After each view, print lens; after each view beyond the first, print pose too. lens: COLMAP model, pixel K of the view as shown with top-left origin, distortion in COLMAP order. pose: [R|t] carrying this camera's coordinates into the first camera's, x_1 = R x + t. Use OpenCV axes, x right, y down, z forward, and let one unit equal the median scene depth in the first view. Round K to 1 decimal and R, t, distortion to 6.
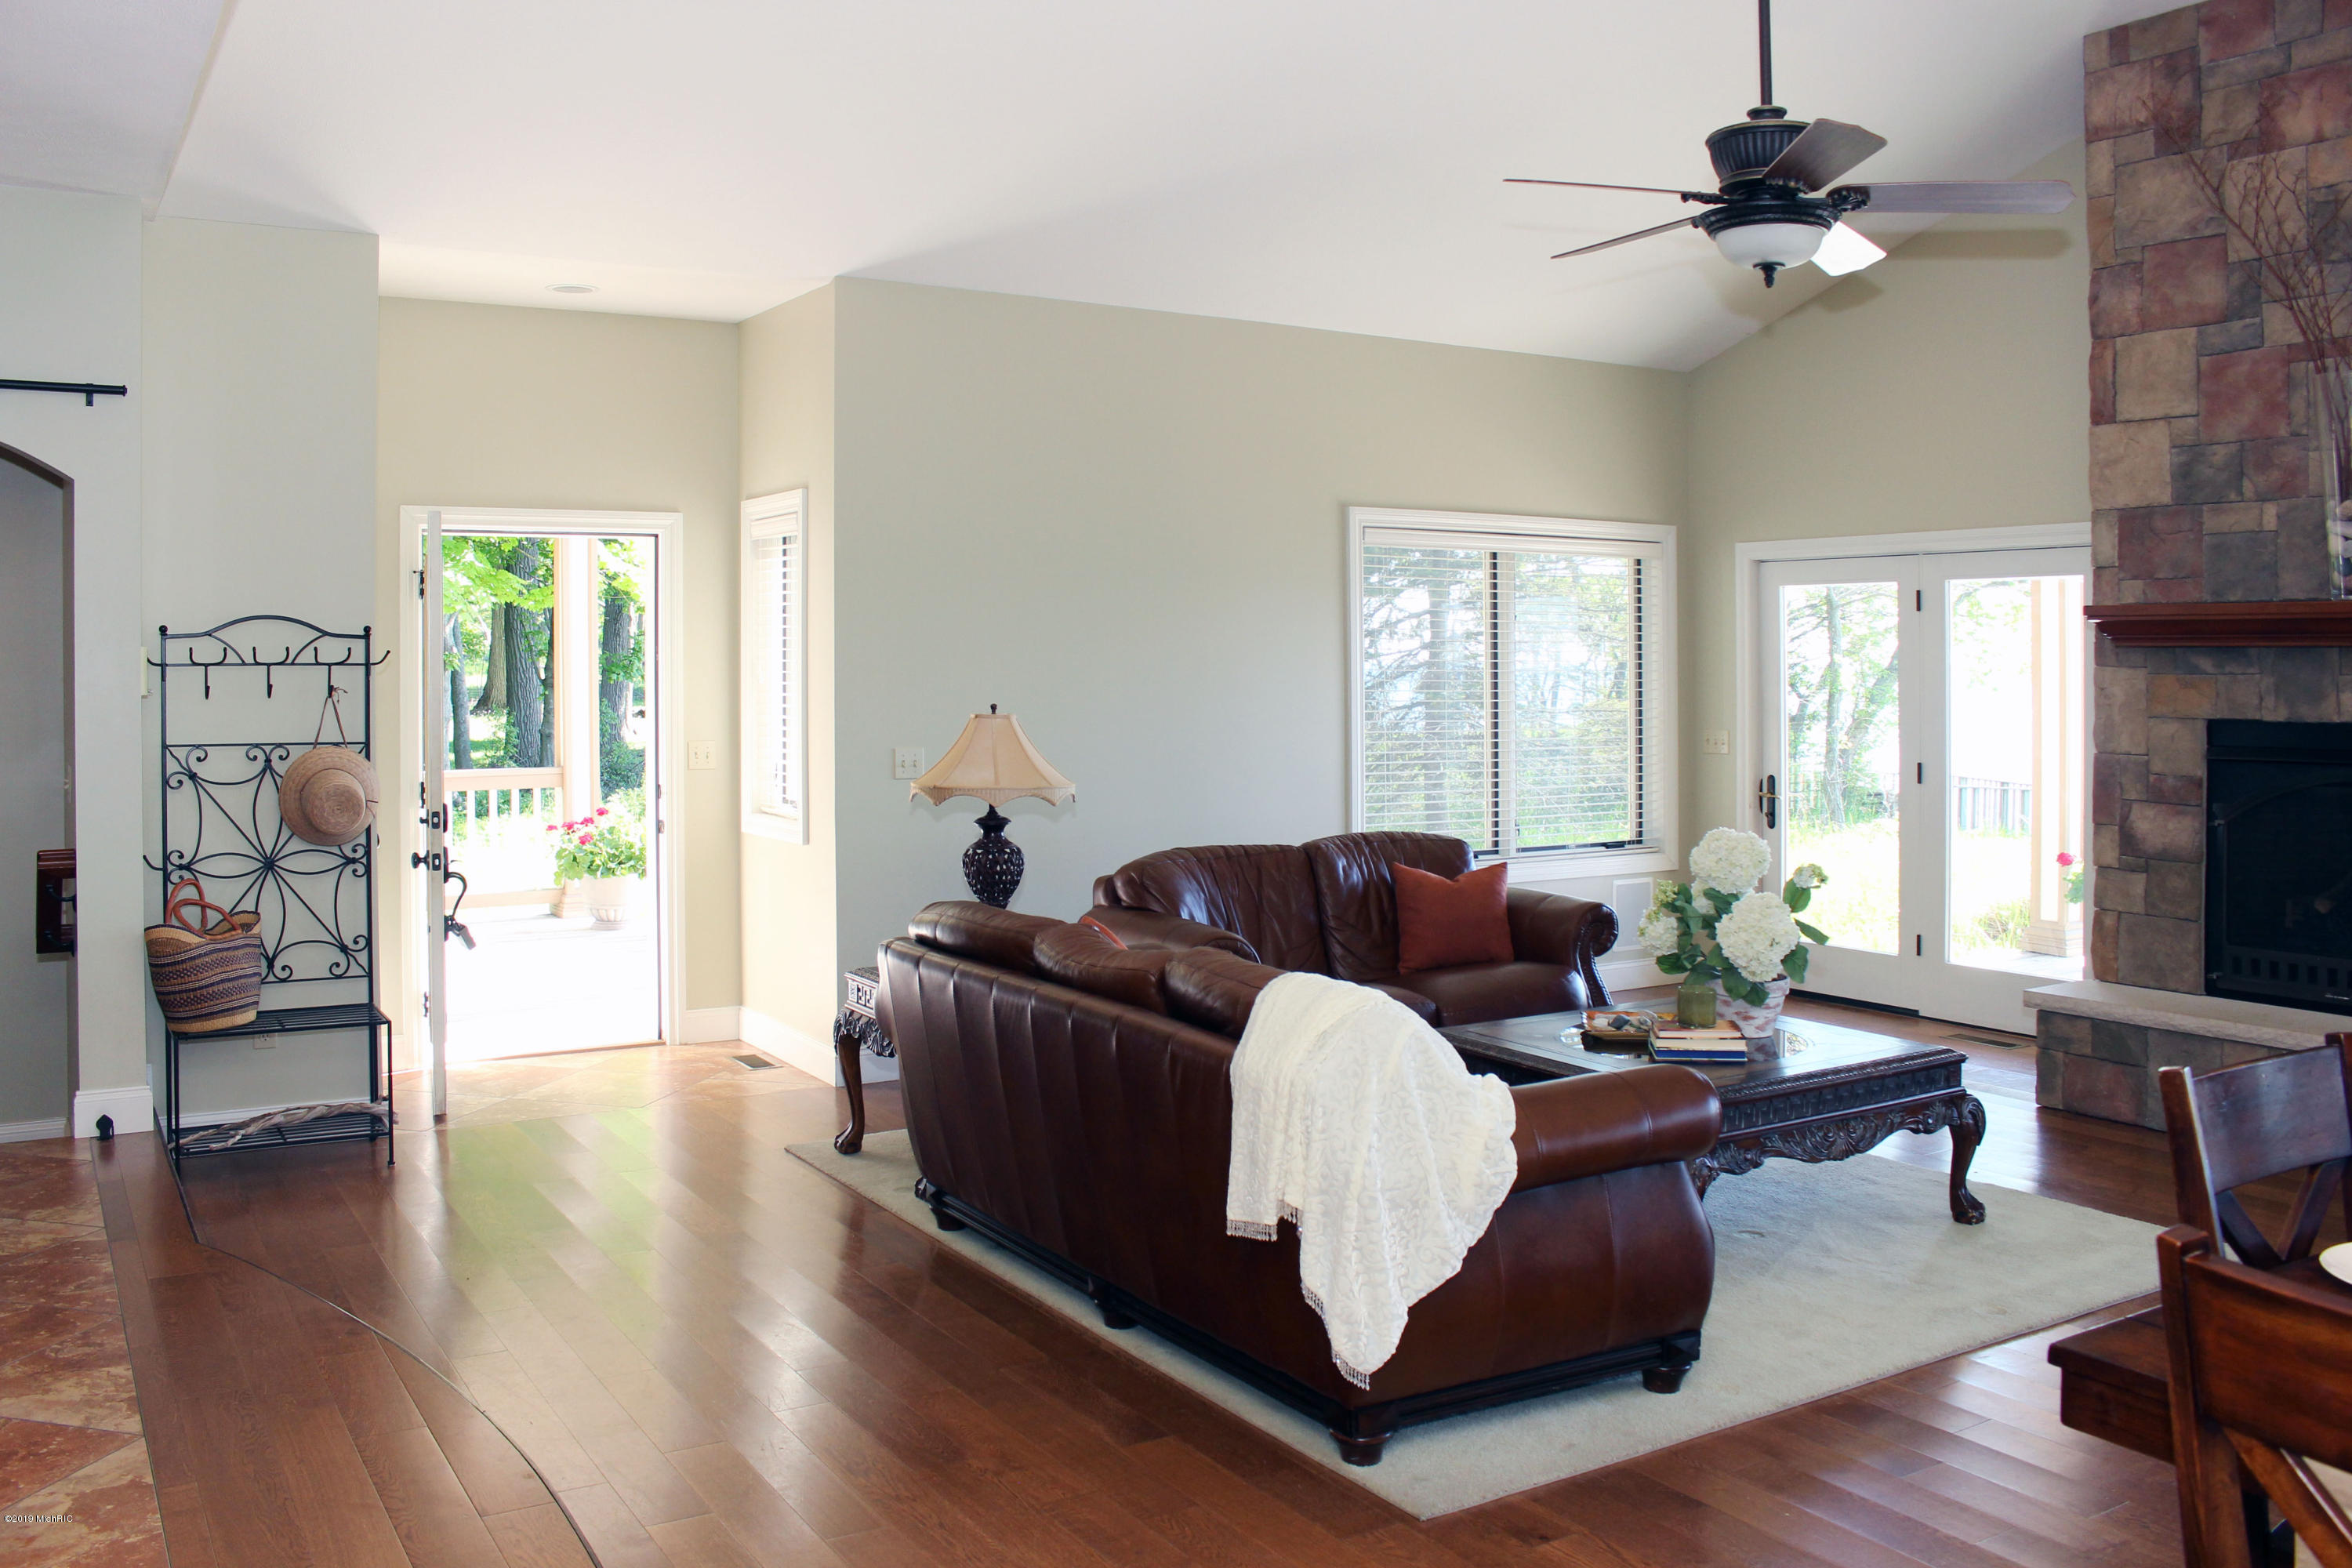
lens RADIAL K [[2041.3, 0, 1016.3], [0, 2041.3, 624.2], [0, 0, 1]] dist [-0.129011, 0.079317]
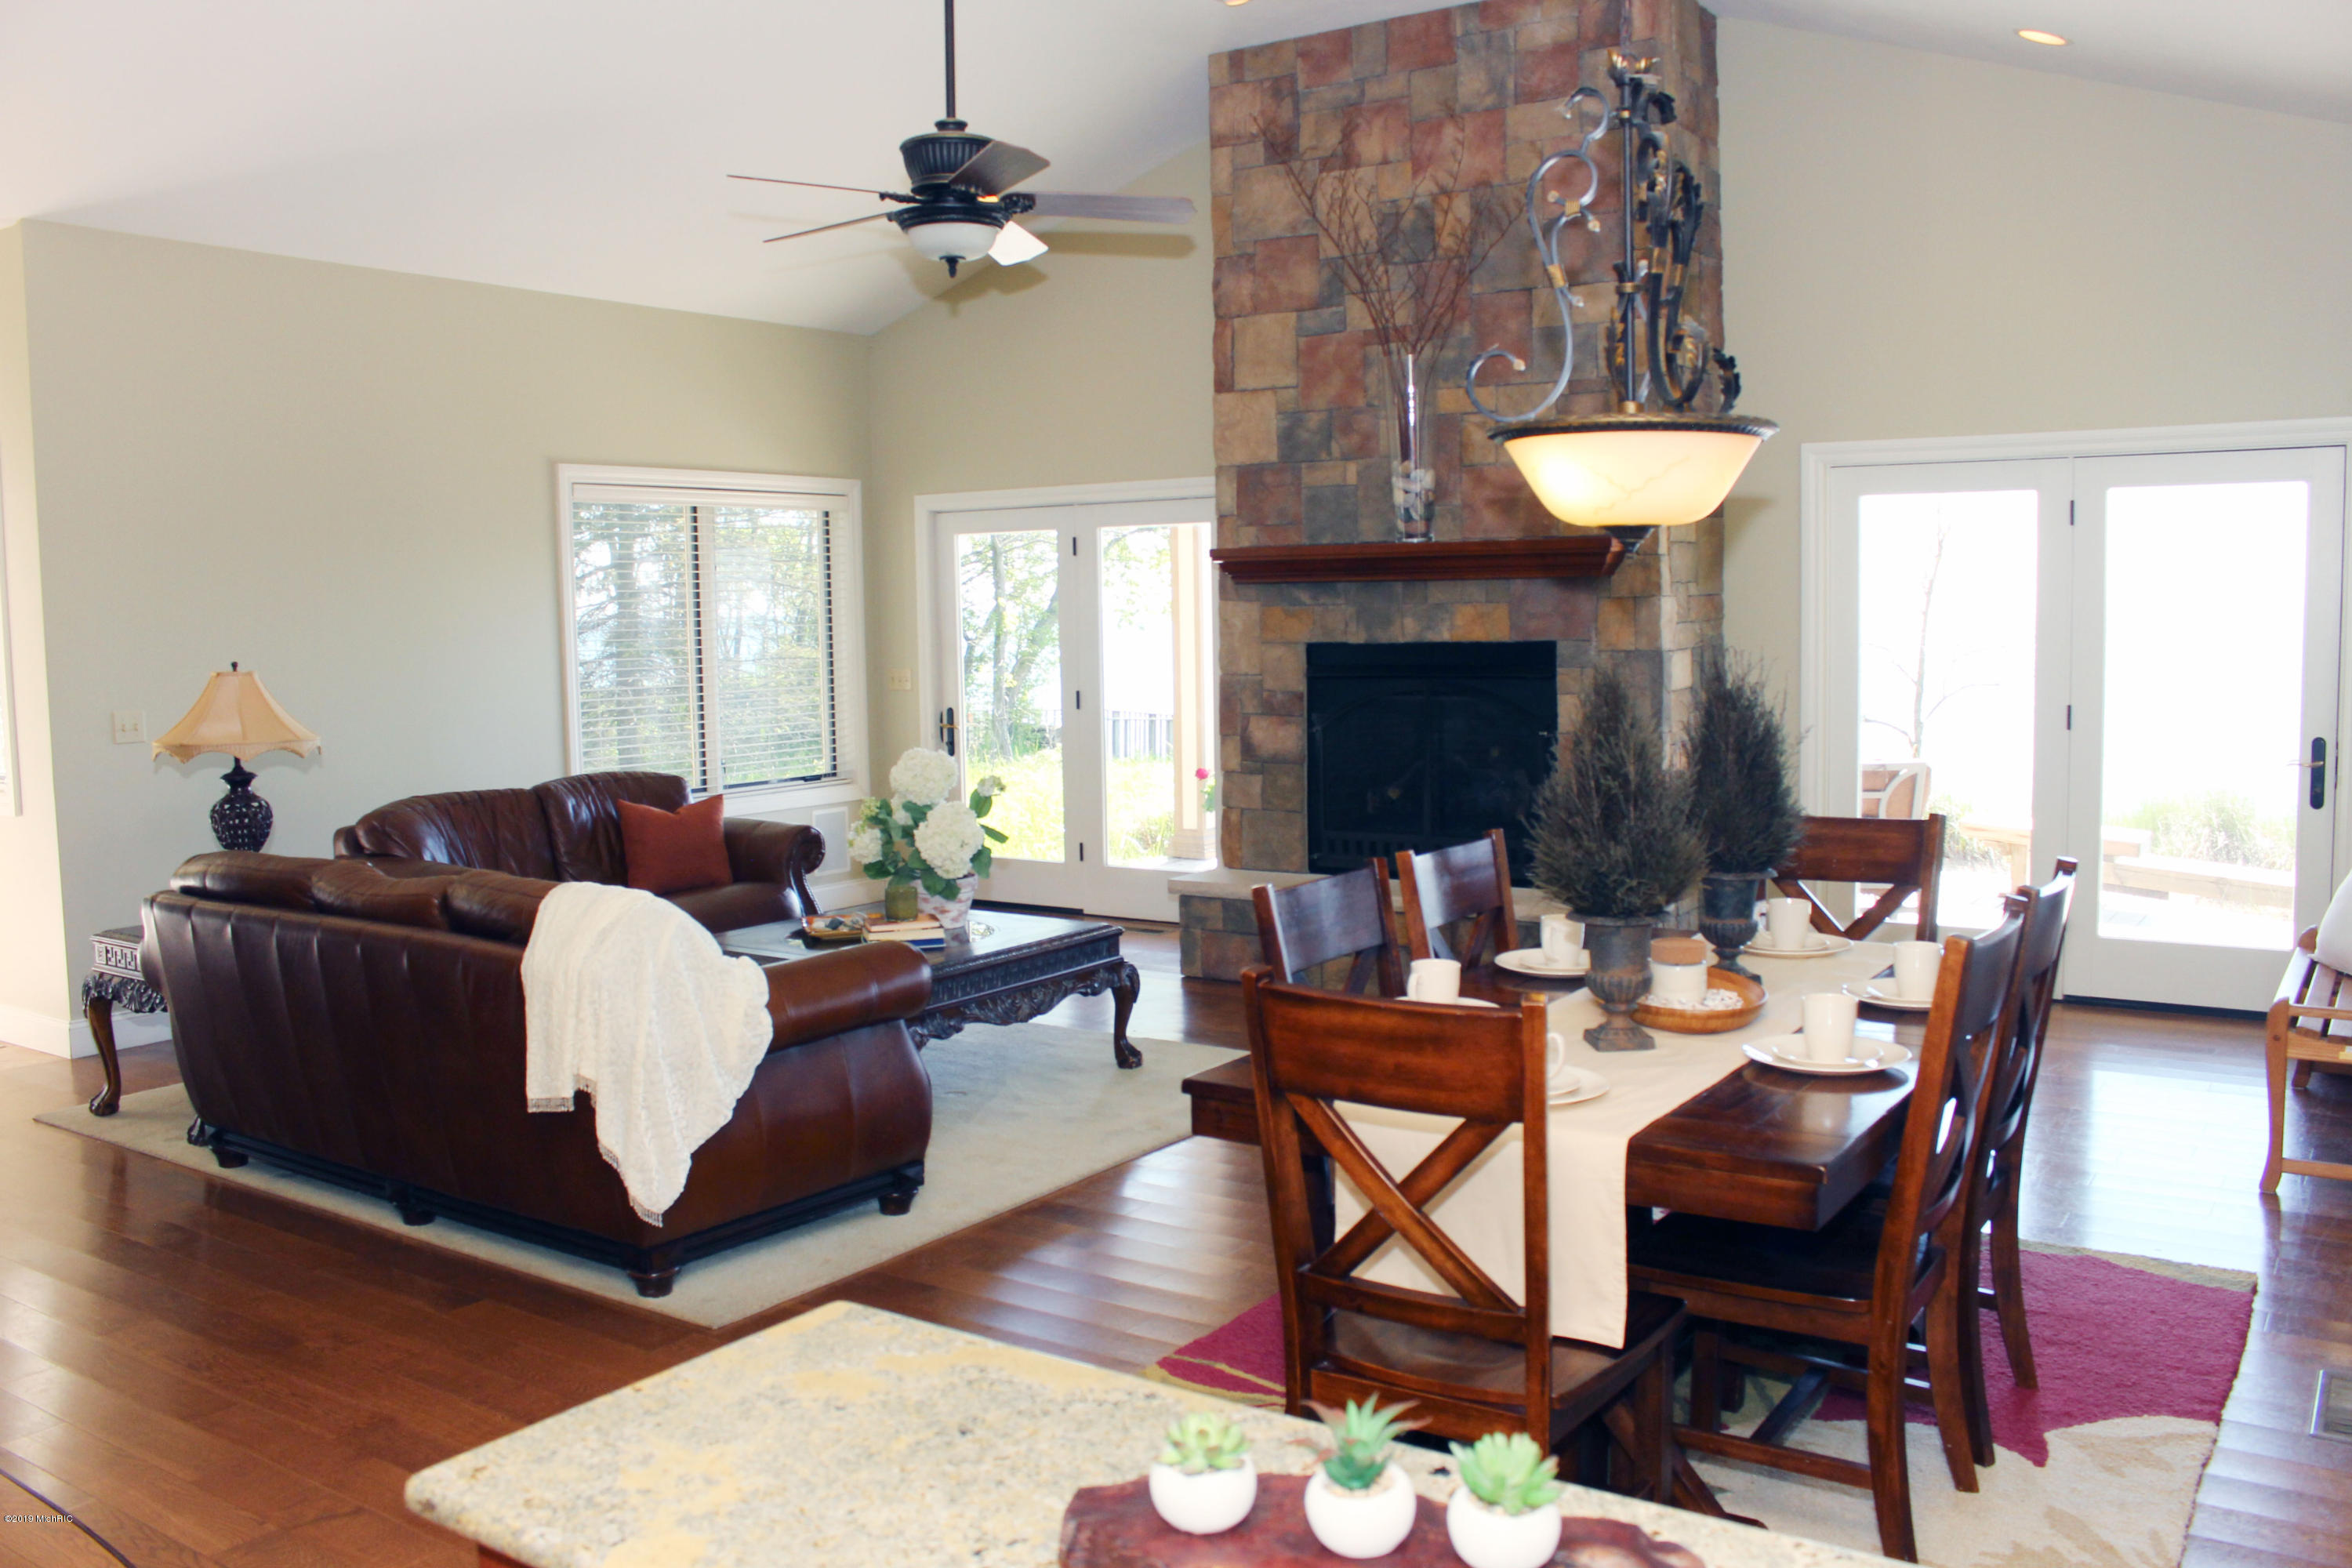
lens RADIAL K [[2144.6, 0, 1101.3], [0, 2144.6, 775.0], [0, 0, 1]] dist [-0.175651, 0.294619]
pose [[0.905448, -0.054867, 0.420896, -0.061109], [0.015923, 0.995303, 0.095492, 0.001909], [-0.424158, -0.079761, 0.902069, -0.131312]]
